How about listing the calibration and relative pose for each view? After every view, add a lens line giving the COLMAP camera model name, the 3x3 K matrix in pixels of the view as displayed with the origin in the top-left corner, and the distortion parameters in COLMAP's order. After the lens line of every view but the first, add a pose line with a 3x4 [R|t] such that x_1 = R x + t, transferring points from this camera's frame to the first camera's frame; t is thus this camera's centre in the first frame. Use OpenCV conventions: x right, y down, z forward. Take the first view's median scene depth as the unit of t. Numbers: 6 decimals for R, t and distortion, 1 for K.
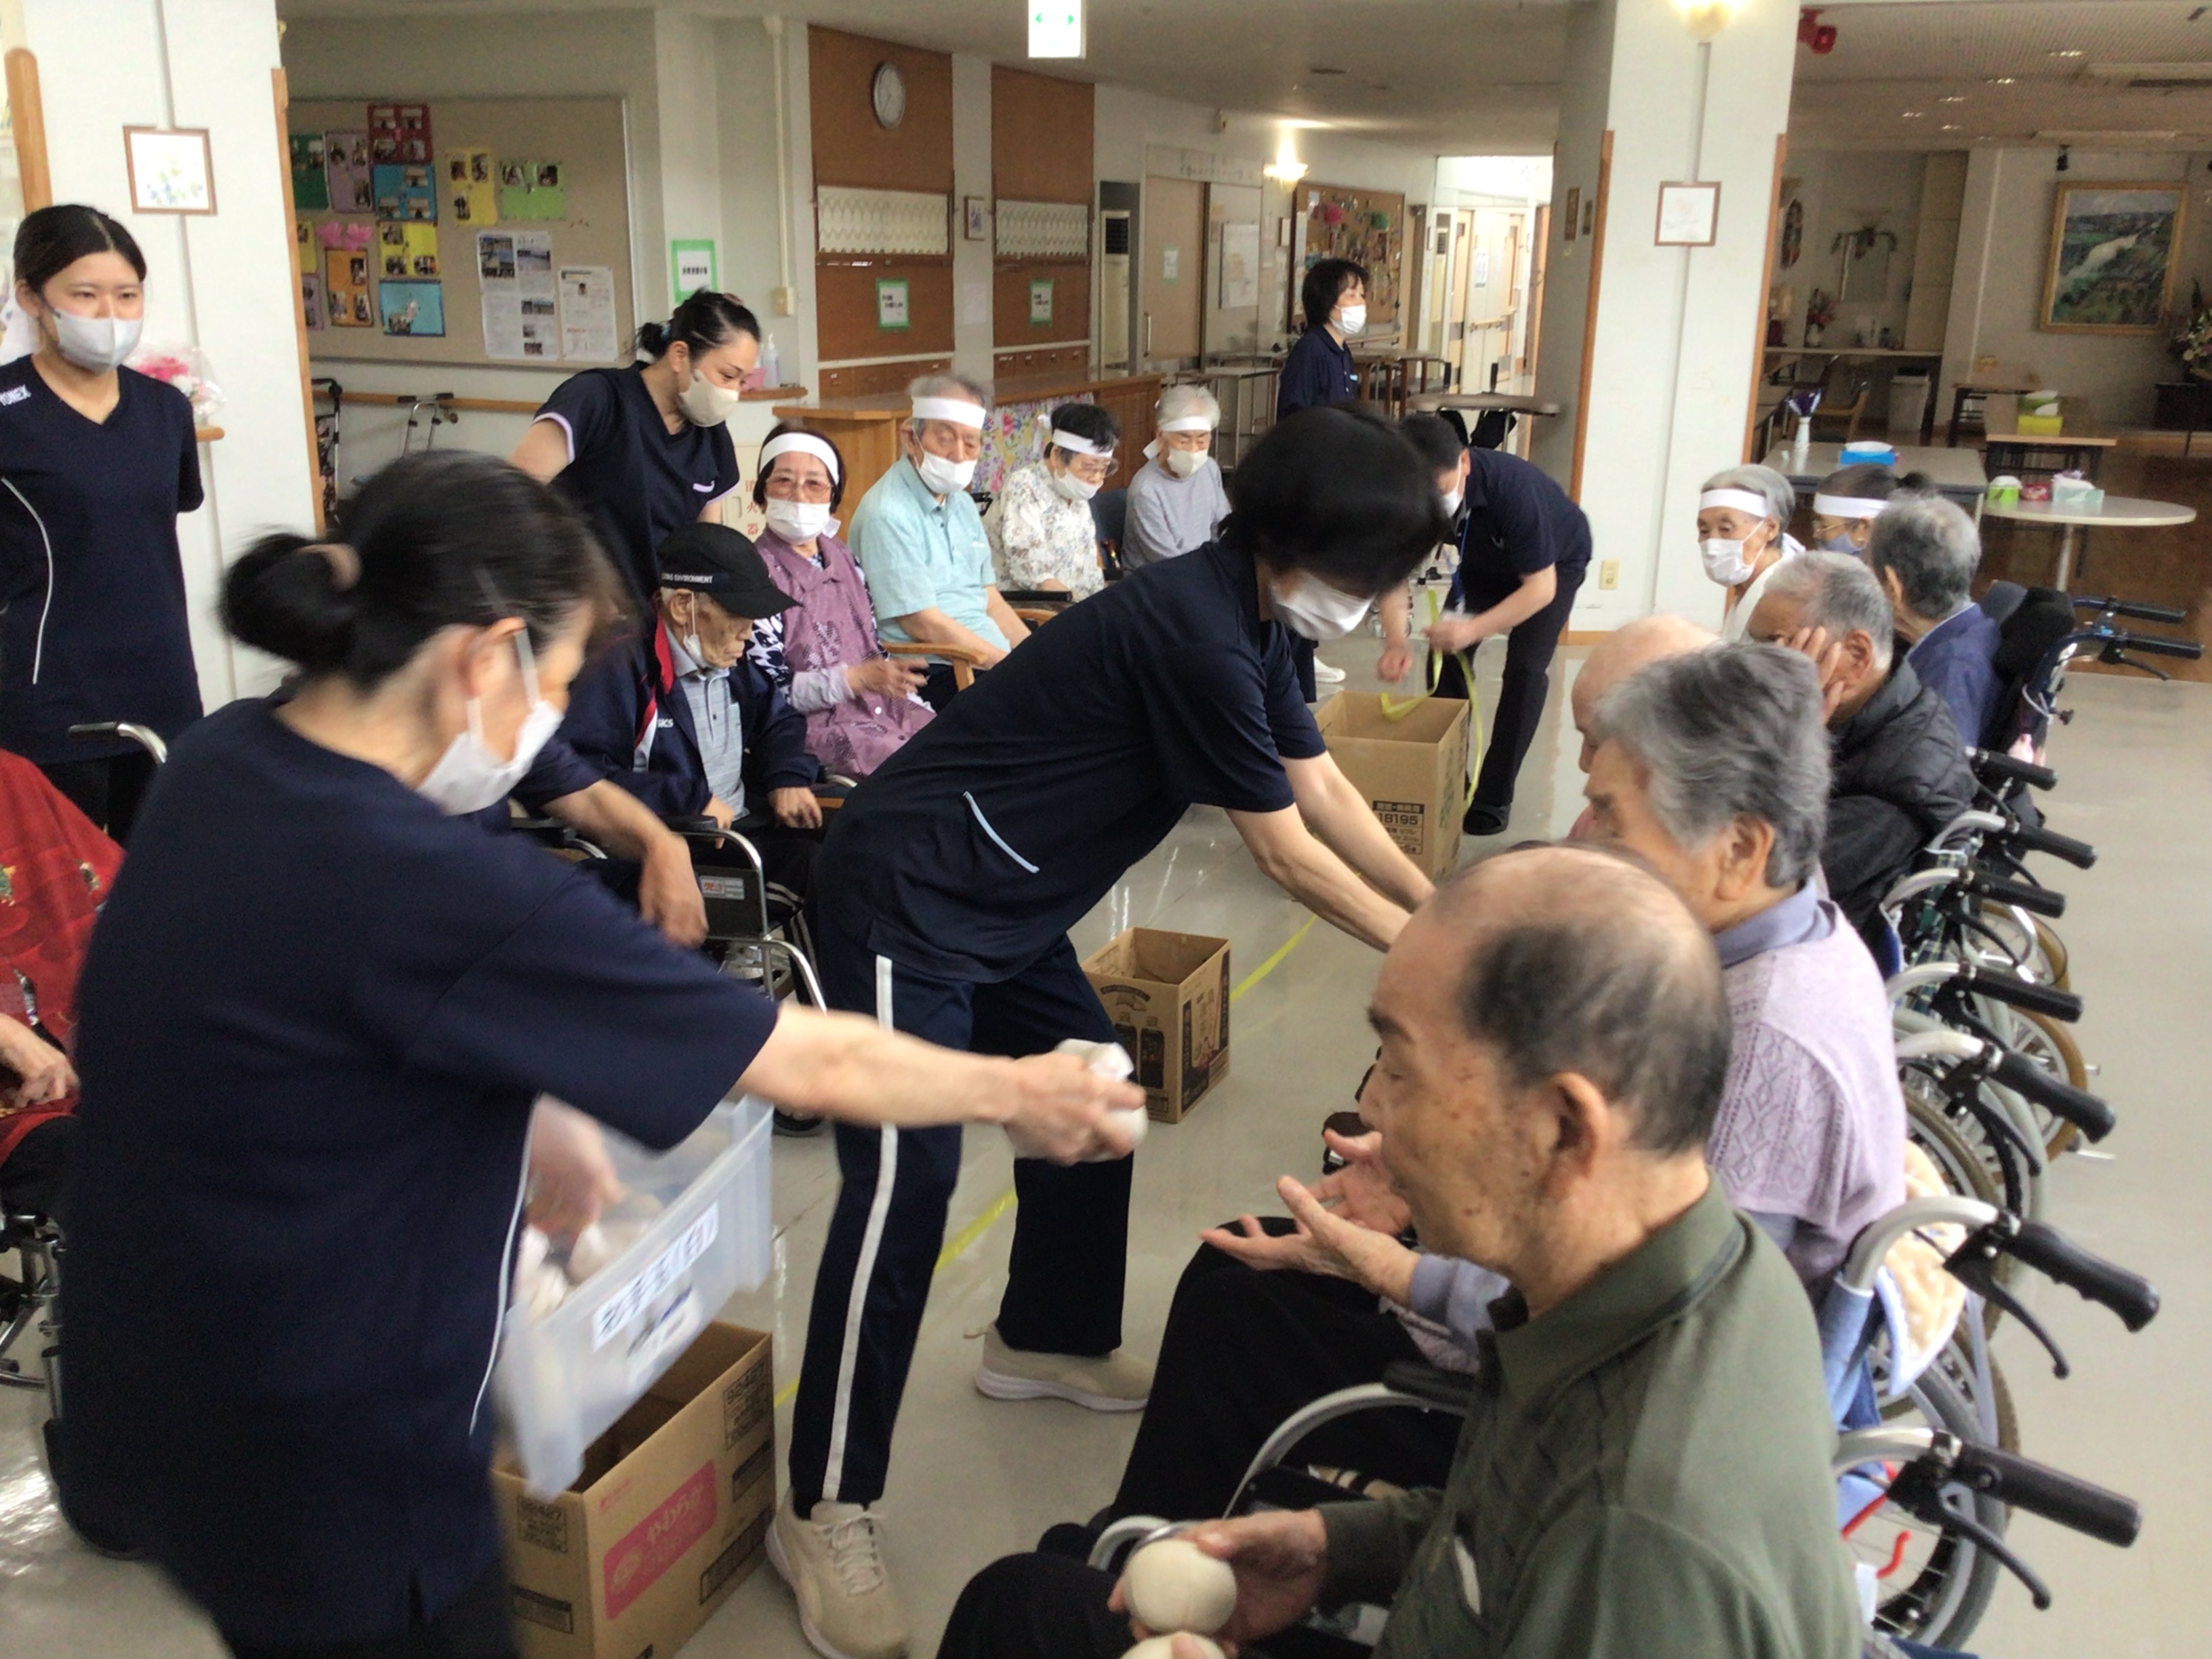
lens RADIAL K [[1971.9, 0, 1134.9], [0, 1971.9, 886.2], [0, 0, 1]] dist [0.030402, -0.061831]
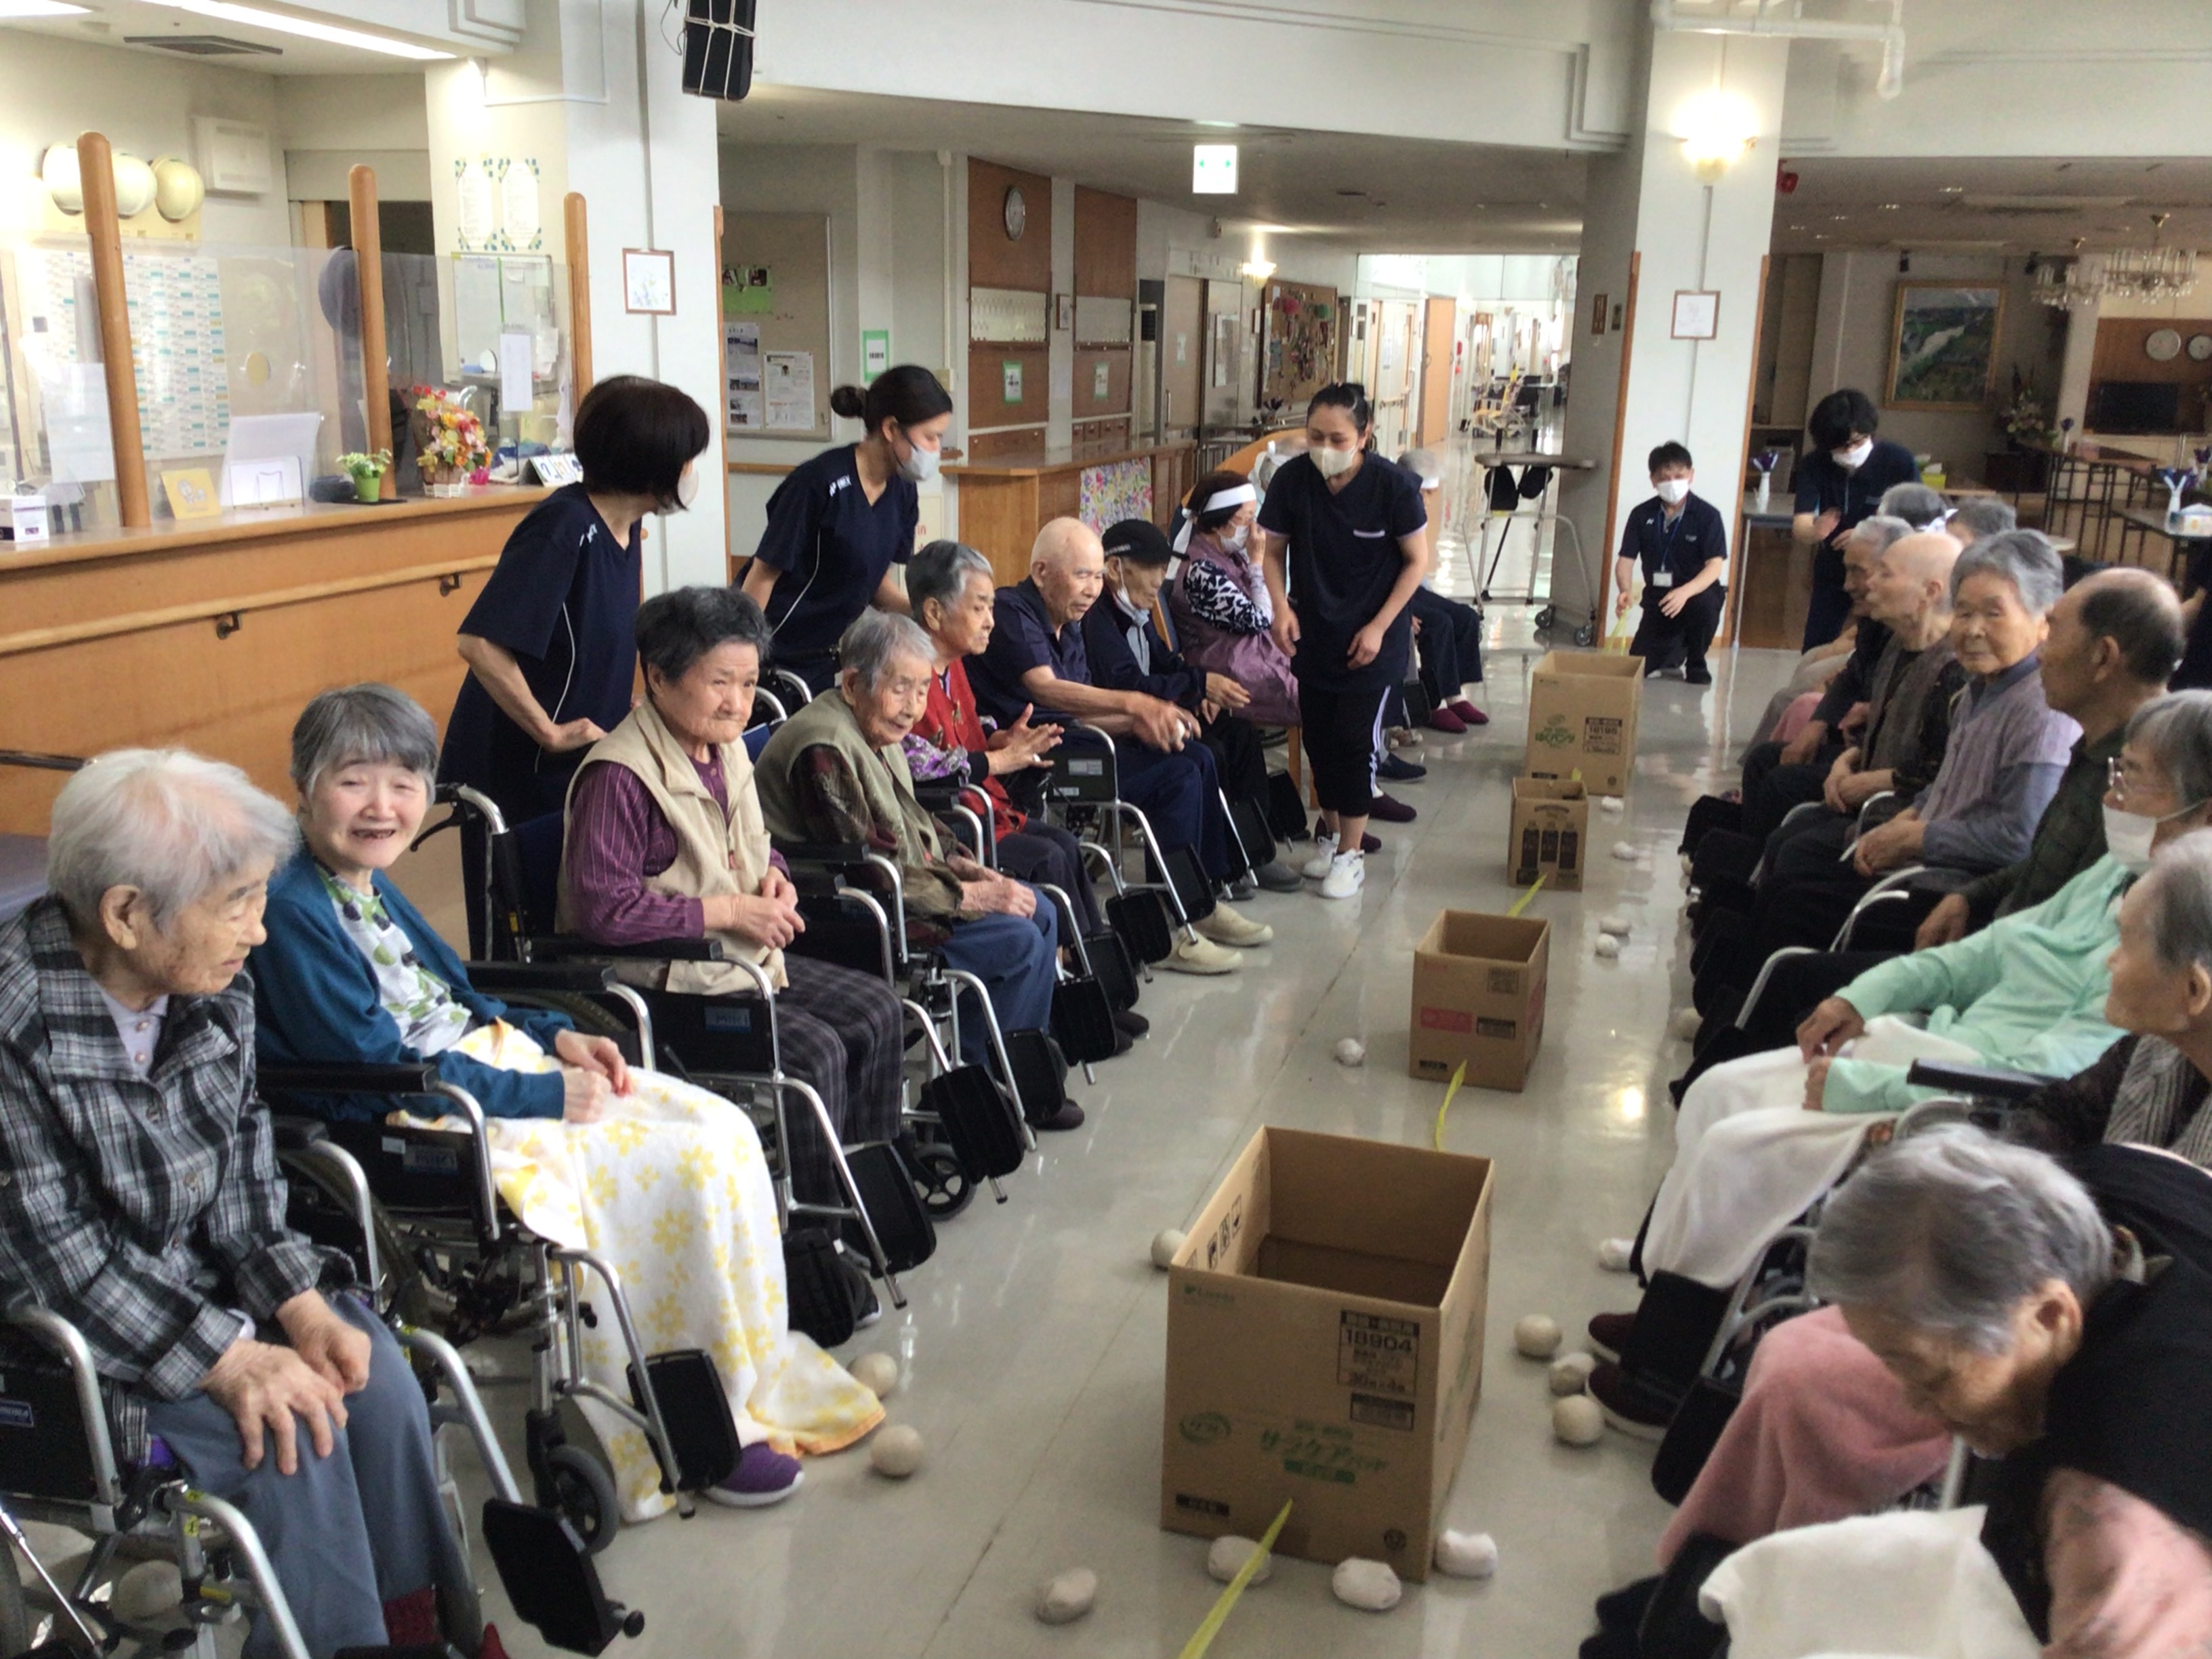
lens RADIAL K [[1971.9, 0, 1122.4], [0, 1971.9, 876.5], [0, 0, 1]] dist [0.030402, -0.061831]
pose [[0.996397, -0.018693, 0.082728, -0.163680], [0.022148, 0.998912, -0.041050, 0.057892], [-0.081871, 0.042735, 0.995726, -0.194082]]
